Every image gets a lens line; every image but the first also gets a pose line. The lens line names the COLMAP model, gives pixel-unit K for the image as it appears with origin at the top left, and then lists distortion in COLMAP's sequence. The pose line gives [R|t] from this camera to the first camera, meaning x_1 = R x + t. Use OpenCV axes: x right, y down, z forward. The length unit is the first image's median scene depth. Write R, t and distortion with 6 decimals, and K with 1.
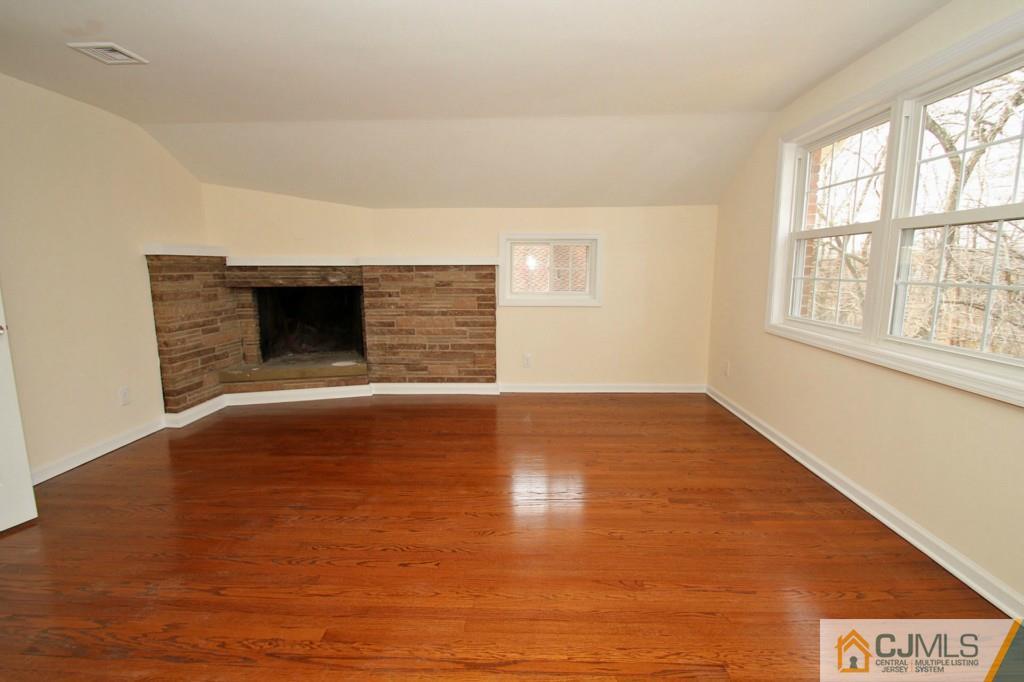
lens RADIAL K [[469.8, 0, 514.6], [0, 469.8, 340.2], [0, 0, 1]] dist [-0.012538, -0.004724]
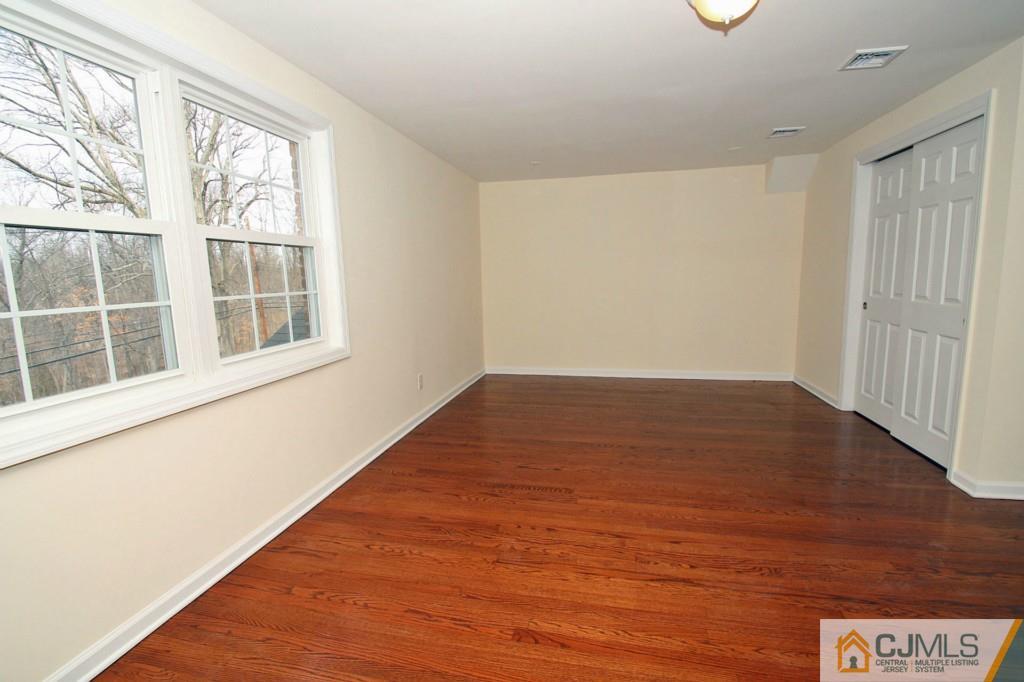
lens RADIAL K [[469.8, 0, 515.1], [0, 469.8, 343.7], [0, 0, 1]] dist [-0.012538, -0.004724]
pose [[-0.985492, 0.008990, 0.169483, 0.134051], [0.056052, 0.959804, 0.275017, -0.273176], [-0.160198, 0.280527, -0.946383, 1.894403]]
